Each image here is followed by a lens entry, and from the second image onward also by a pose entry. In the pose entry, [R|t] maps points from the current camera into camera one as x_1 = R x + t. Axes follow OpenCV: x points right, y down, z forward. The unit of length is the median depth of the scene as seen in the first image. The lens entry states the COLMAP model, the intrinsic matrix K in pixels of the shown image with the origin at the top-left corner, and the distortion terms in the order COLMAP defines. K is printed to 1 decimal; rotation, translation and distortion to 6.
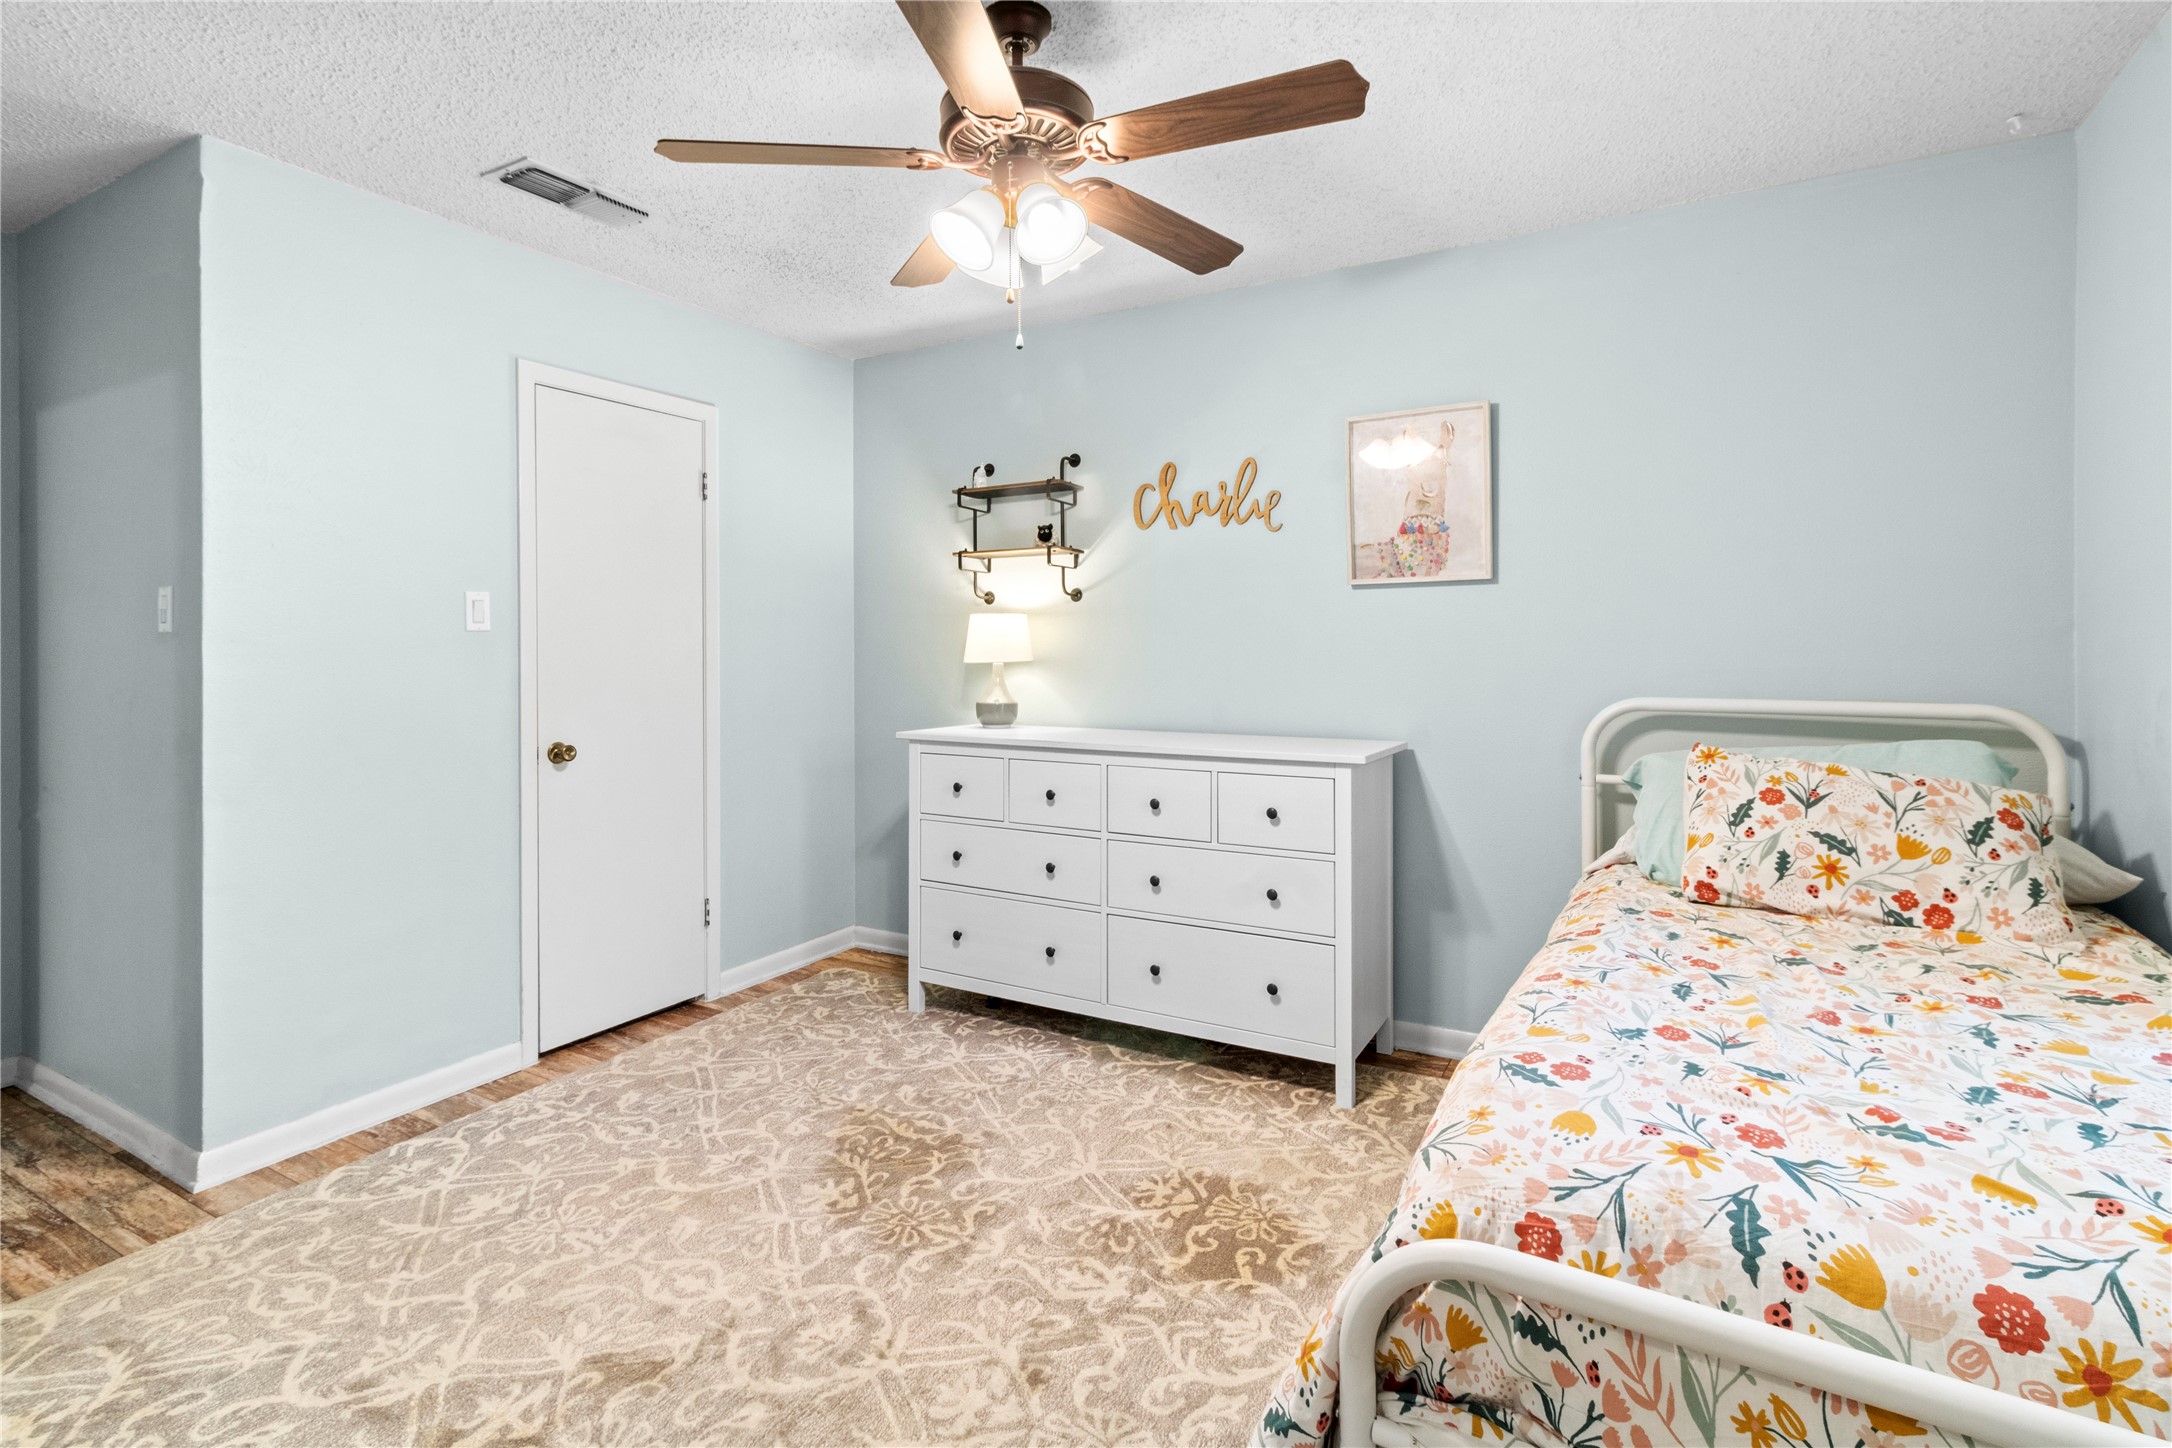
lens RADIAL K [[1038.9, 0, 1073.8], [0, 1038.9, 630.1], [0, 0, 1]] dist [0.003814, 0.000465]
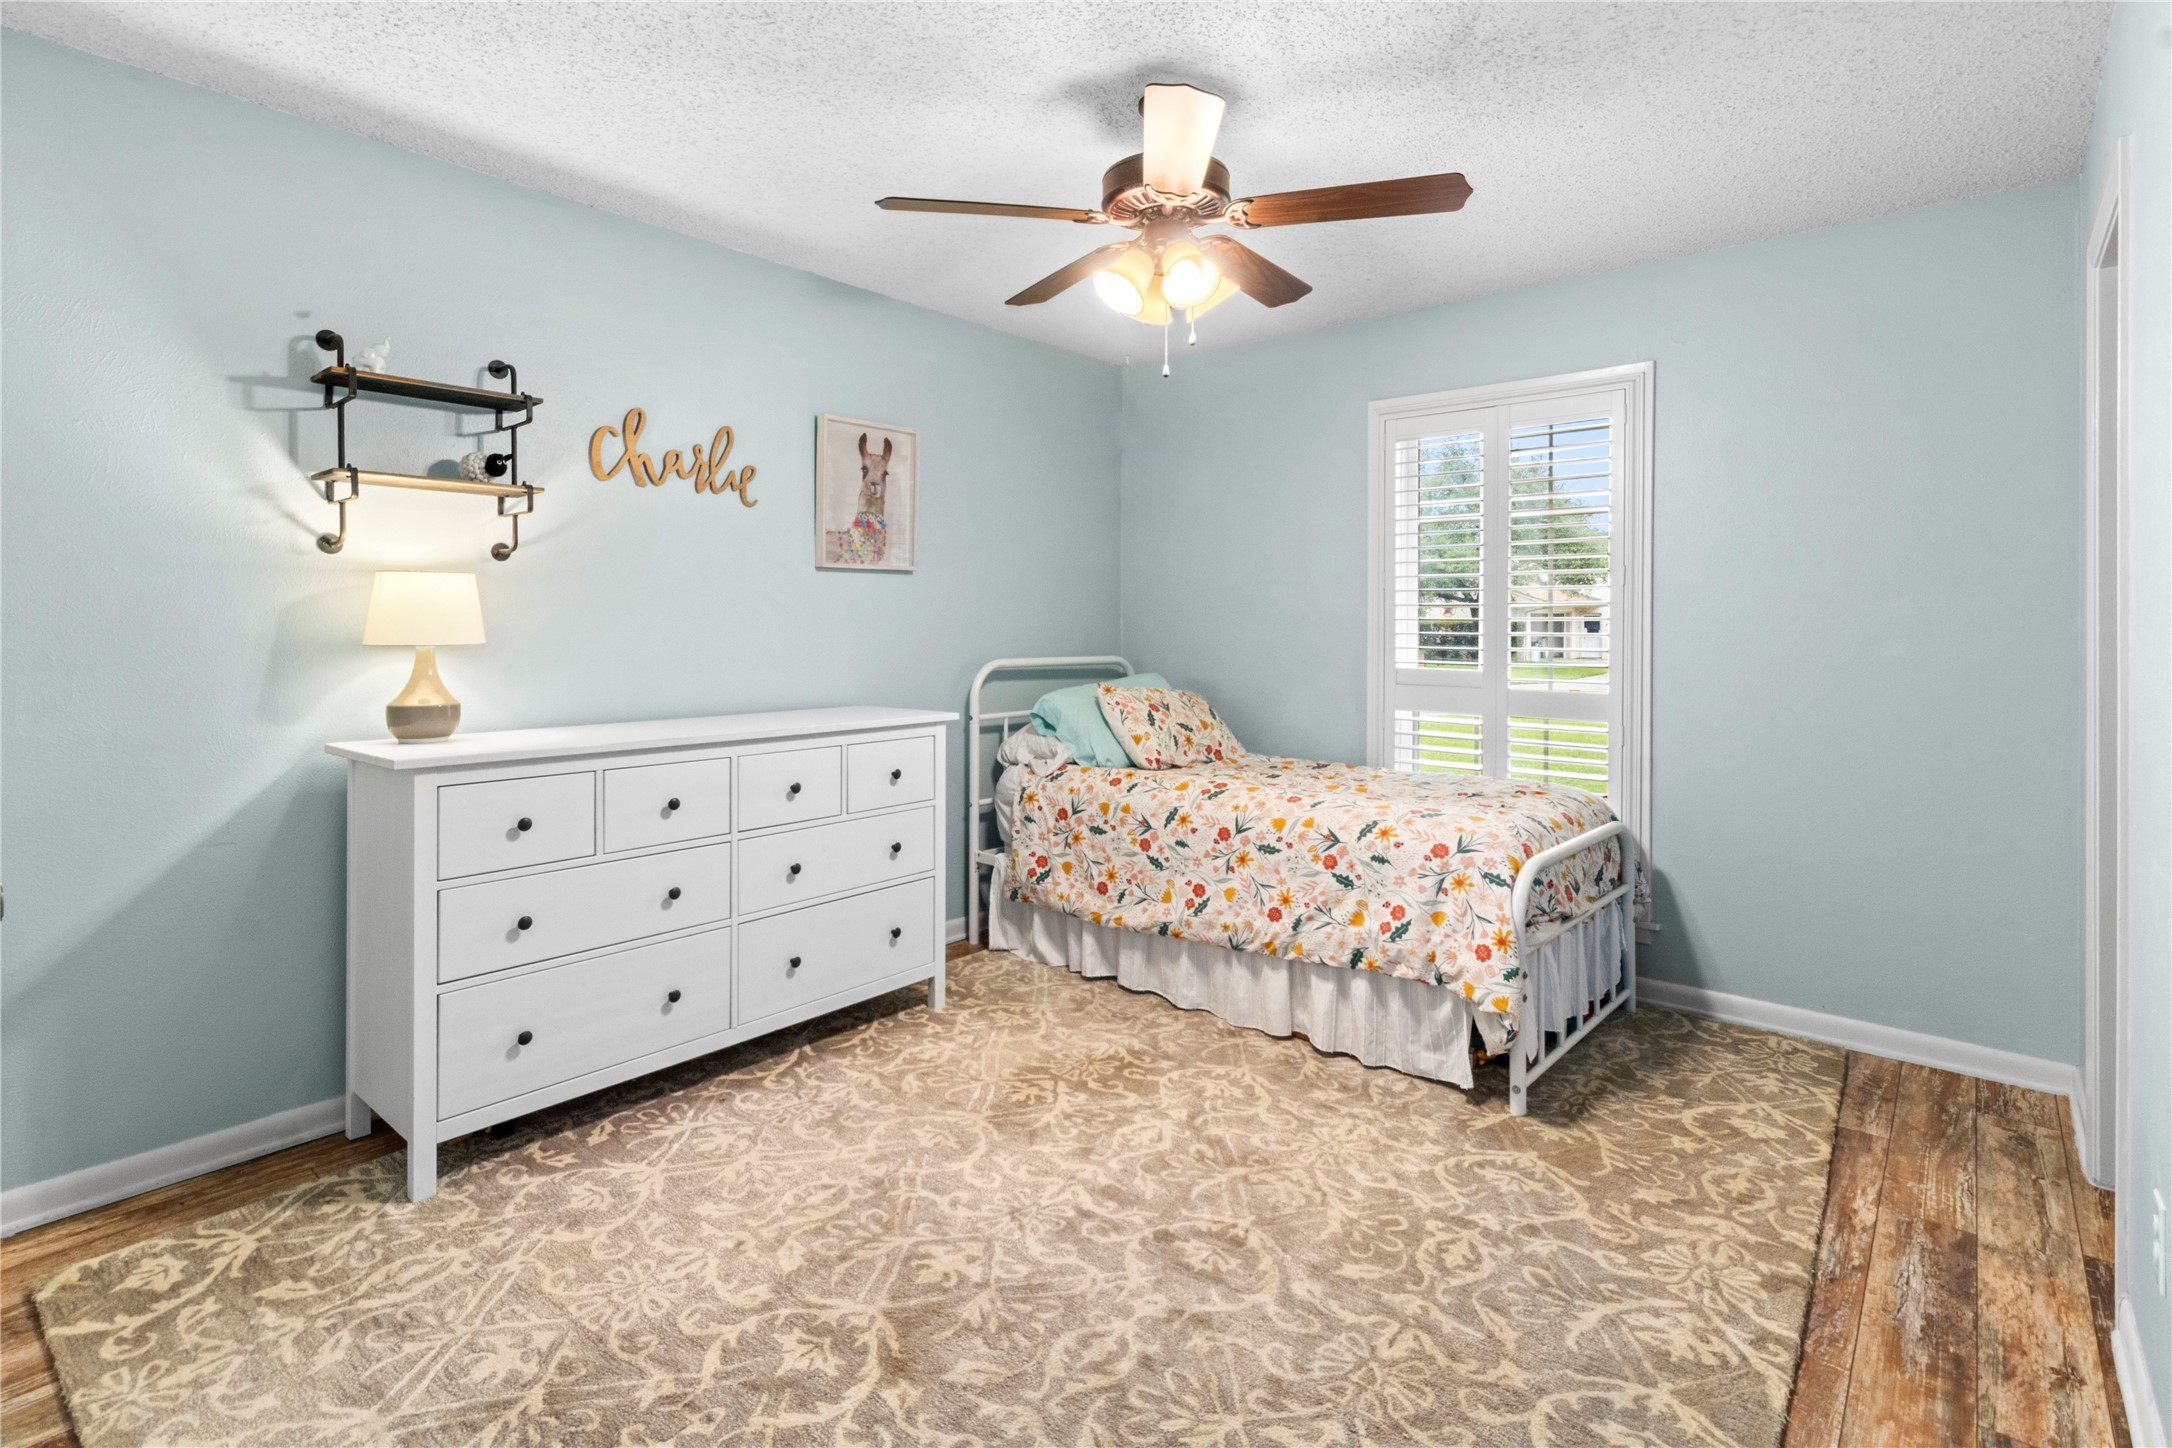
lens RADIAL K [[1038.9, 0, 1073.8], [0, 1038.9, 630.1], [0, 0, 1]] dist [0.003814, 0.000465]
pose [[0.187983, 0.001828, 0.982171, -0.760803], [-0.014078, 0.999901, 0.000833, 0.017629], [-0.982071, -0.013984, 0.187990, 0.541204]]
